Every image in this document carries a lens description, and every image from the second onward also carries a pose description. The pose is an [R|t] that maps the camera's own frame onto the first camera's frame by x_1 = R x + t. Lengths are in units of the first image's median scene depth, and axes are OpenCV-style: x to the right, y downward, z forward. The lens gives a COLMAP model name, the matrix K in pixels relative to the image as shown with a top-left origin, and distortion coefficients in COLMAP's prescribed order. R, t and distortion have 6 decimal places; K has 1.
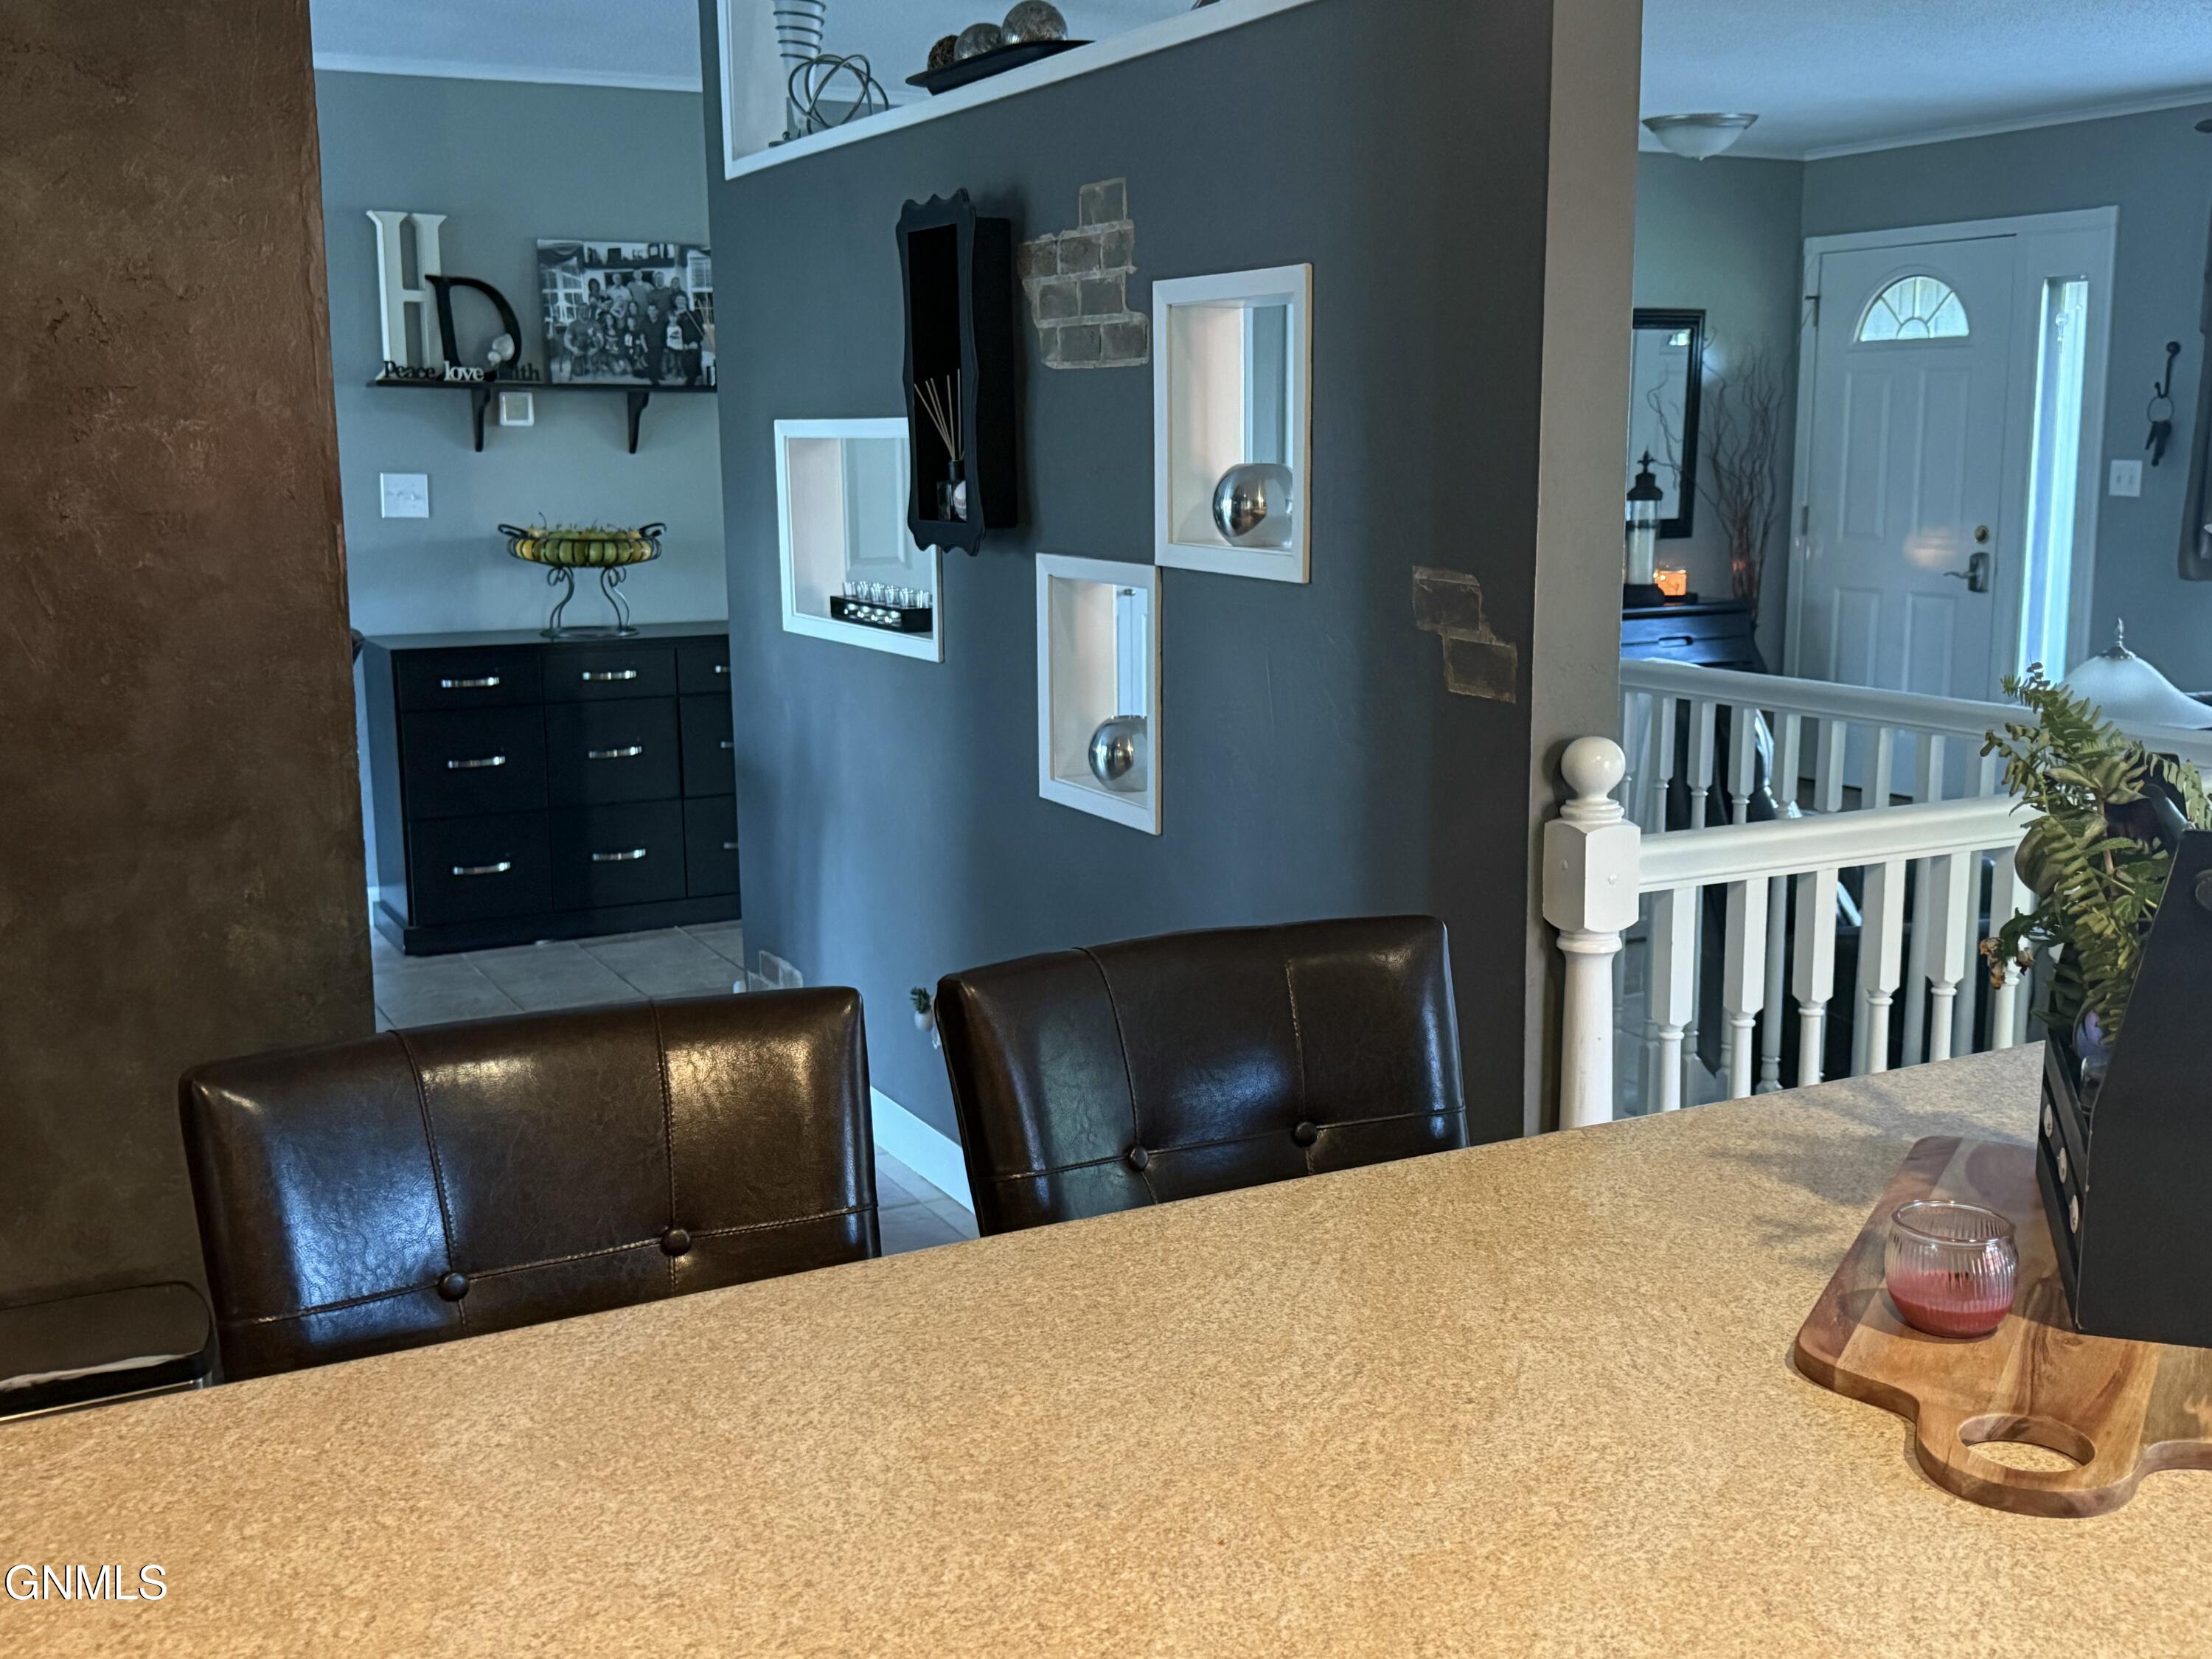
lens RADIAL K [[2298.8, 0, 1107.9], [0, 2298.8, 832.1], [0, 0, 1]] dist [0.096501, 0.000000]
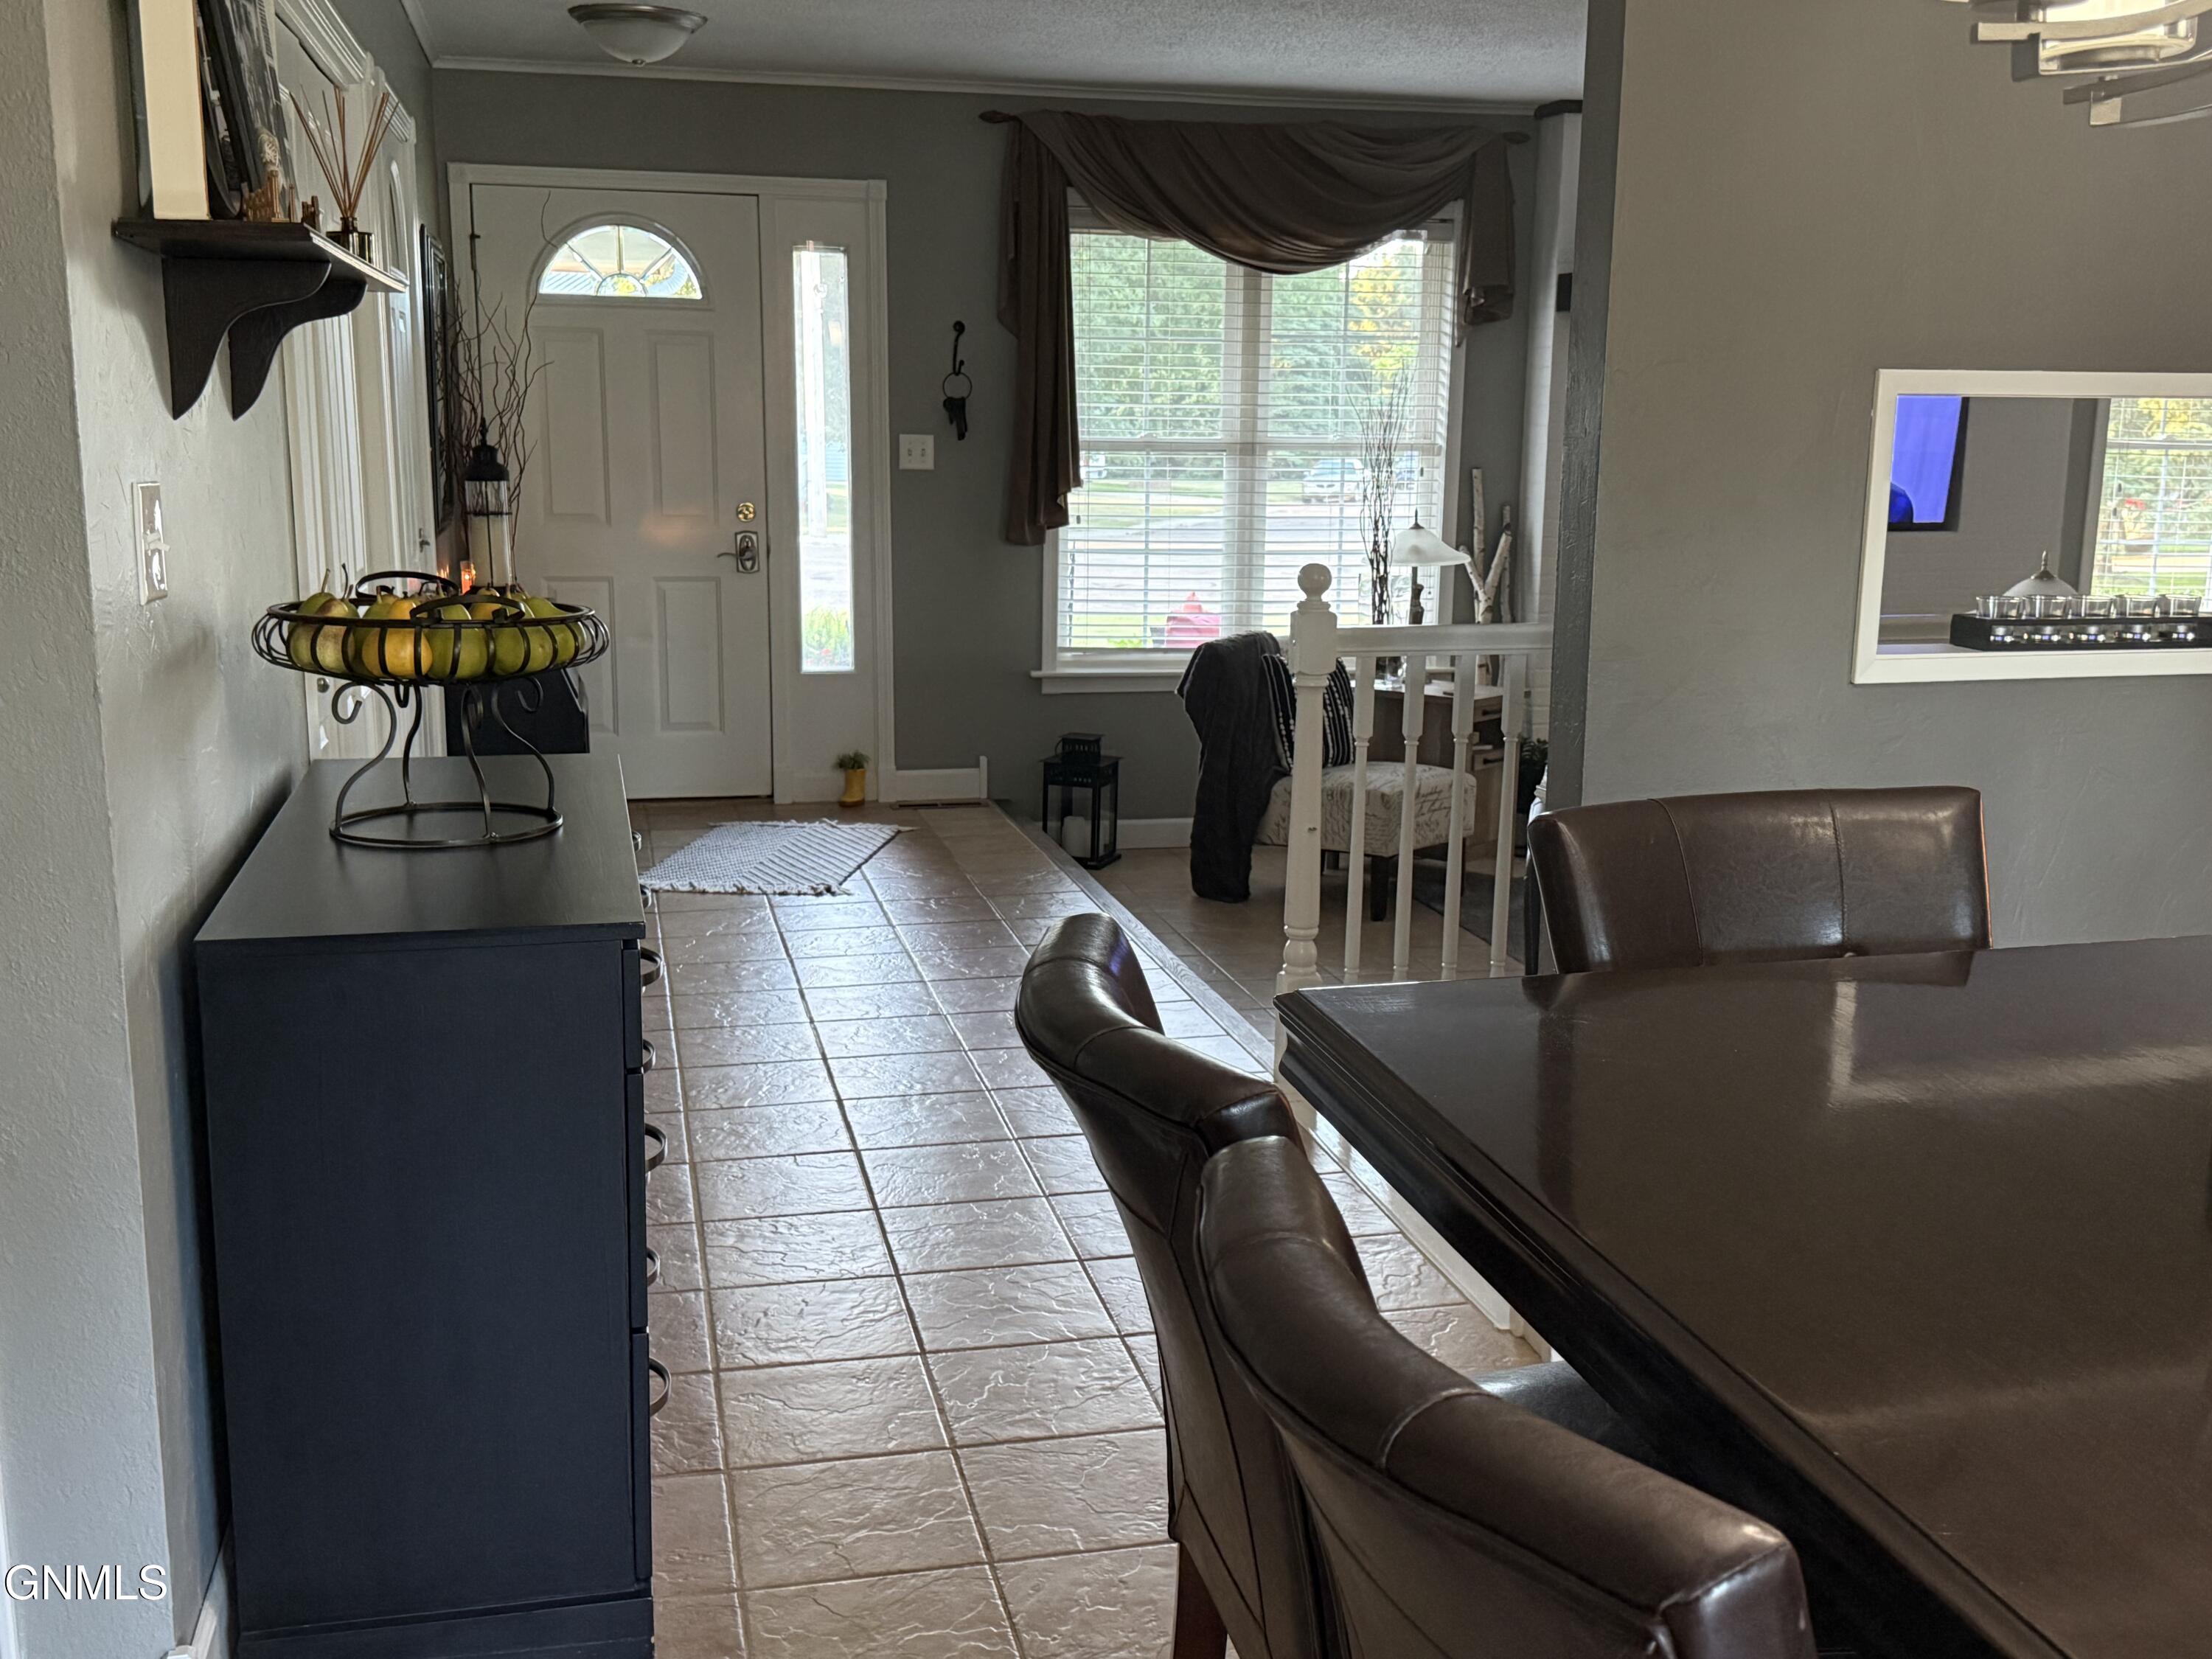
lens RADIAL K [[2298.8, 0, 1107.8], [0, 2298.8, 833.7], [0, 0, 1]] dist [0.096501, 0.000000]
pose [[0.265766, -0.169625, 0.948997, -0.529277], [0.154845, 0.979128, 0.131646, -0.106669], [-0.951521, 0.111961, 0.286485, 0.646336]]
